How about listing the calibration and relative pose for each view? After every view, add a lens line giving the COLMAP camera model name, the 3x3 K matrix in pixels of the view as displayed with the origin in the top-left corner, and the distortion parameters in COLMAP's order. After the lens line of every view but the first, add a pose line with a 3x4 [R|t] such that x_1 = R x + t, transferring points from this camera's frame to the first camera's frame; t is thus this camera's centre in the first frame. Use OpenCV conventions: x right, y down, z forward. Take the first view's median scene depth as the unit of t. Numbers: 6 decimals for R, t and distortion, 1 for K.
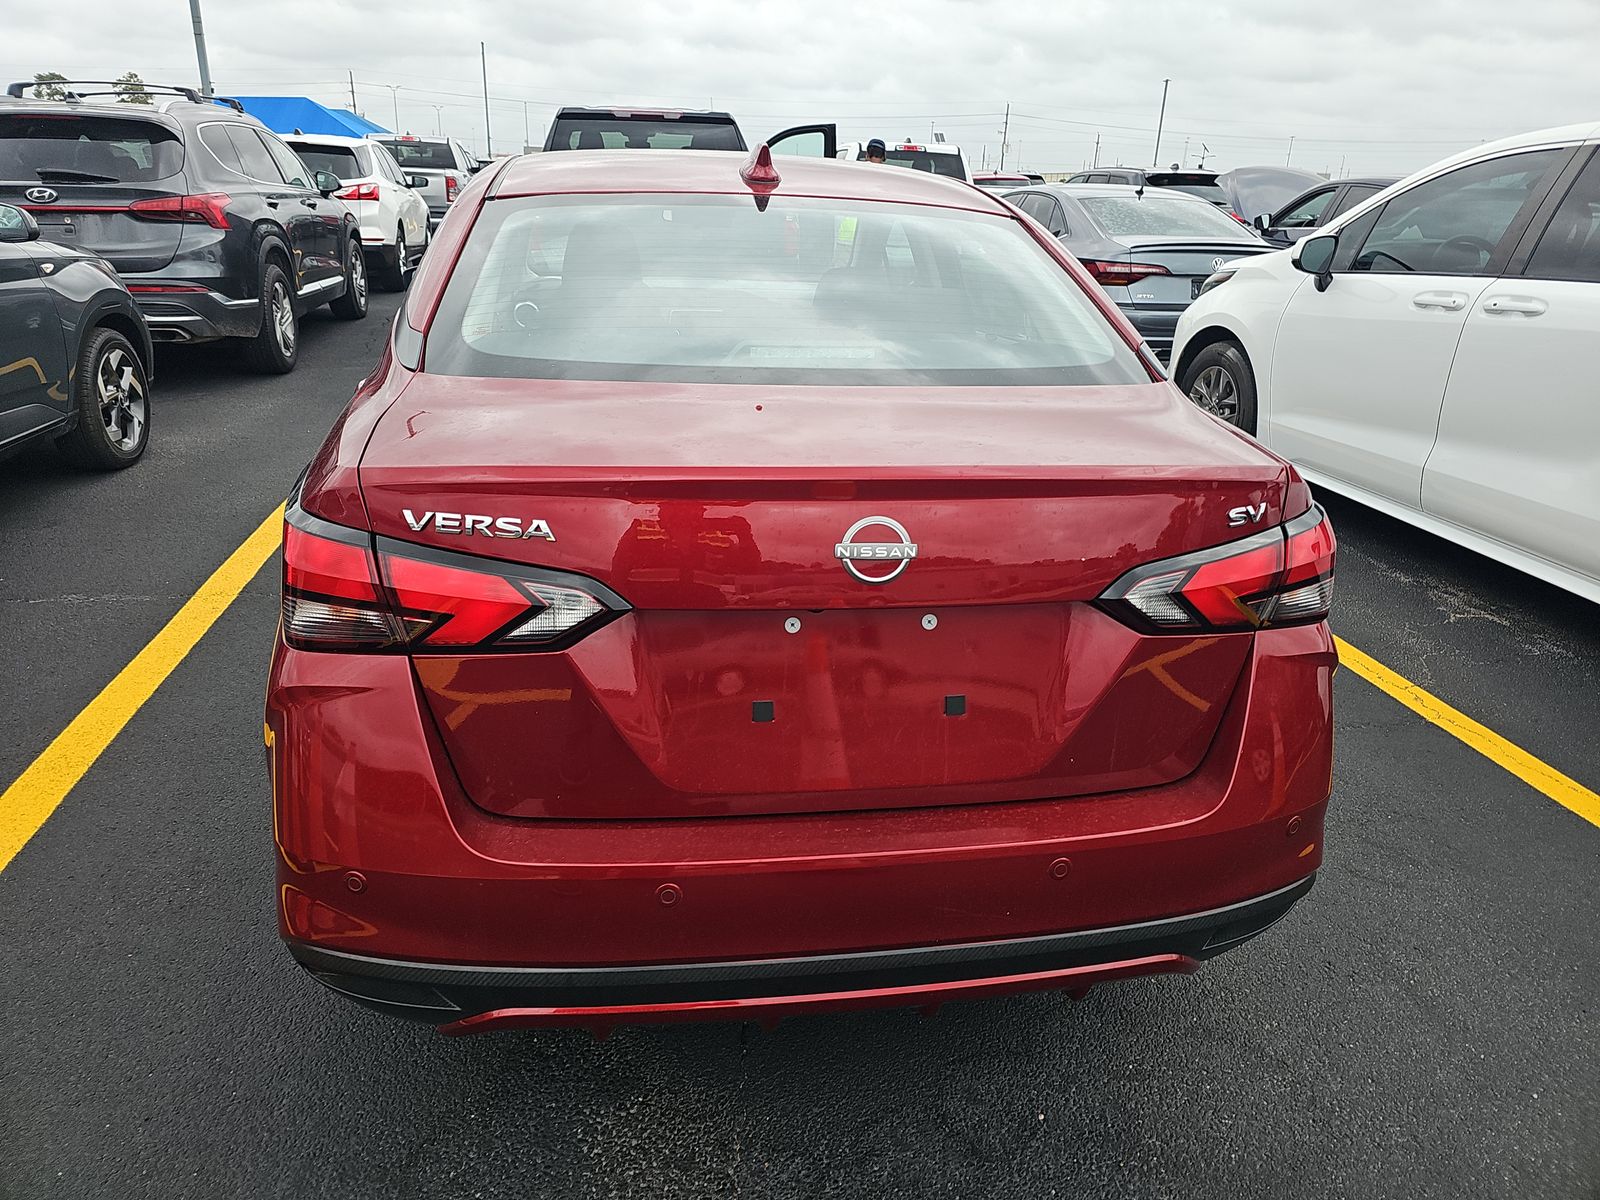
lens RADIAL K [[1080.4, 0, 792.1], [0, 1080.4, 591.1], [0, 0, 1]] dist [0.021088, -0.016166]
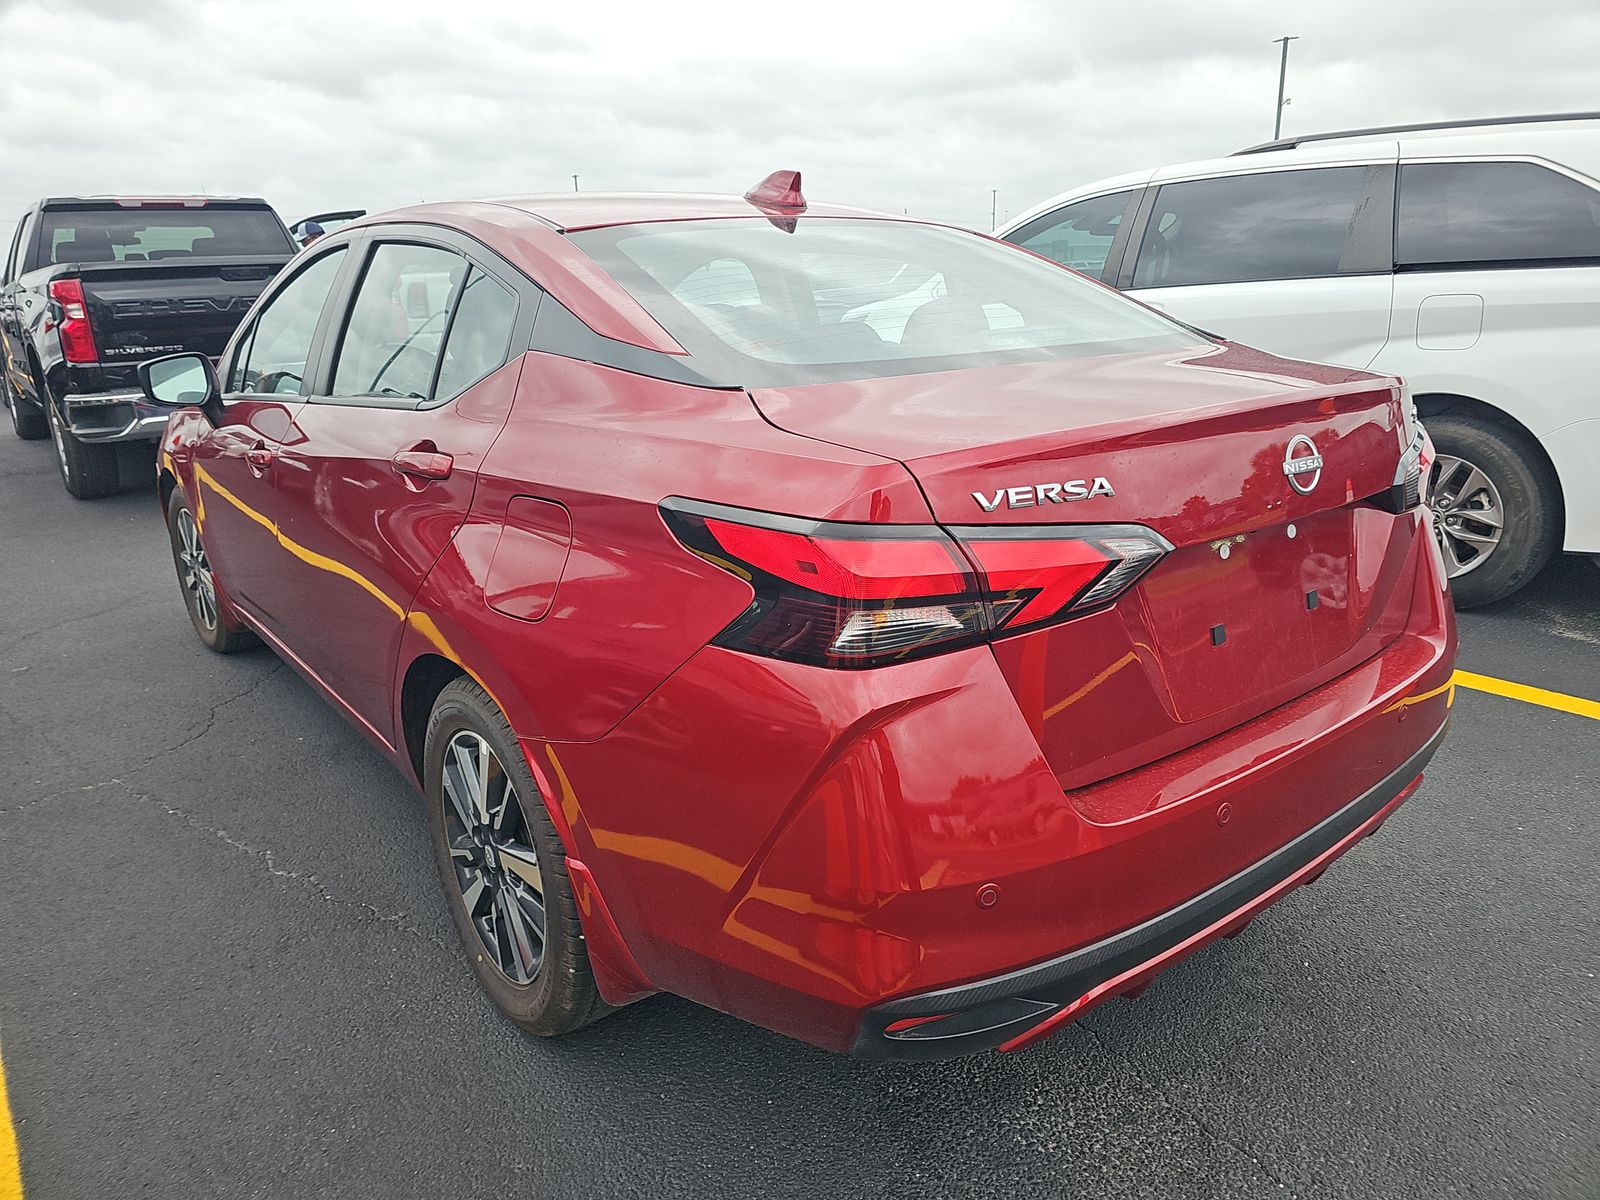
lens RADIAL K [[1080.4, 0, 796.8], [0, 1080.4, 612.8], [0, 0, 1]] dist [0.021088, -0.016166]
pose [[0.863485, -0.202591, 0.461898, -0.743691], [0.230609, 0.973037, -0.004328, -0.002652], [-0.448567, 0.110255, 0.886922, 0.180738]]
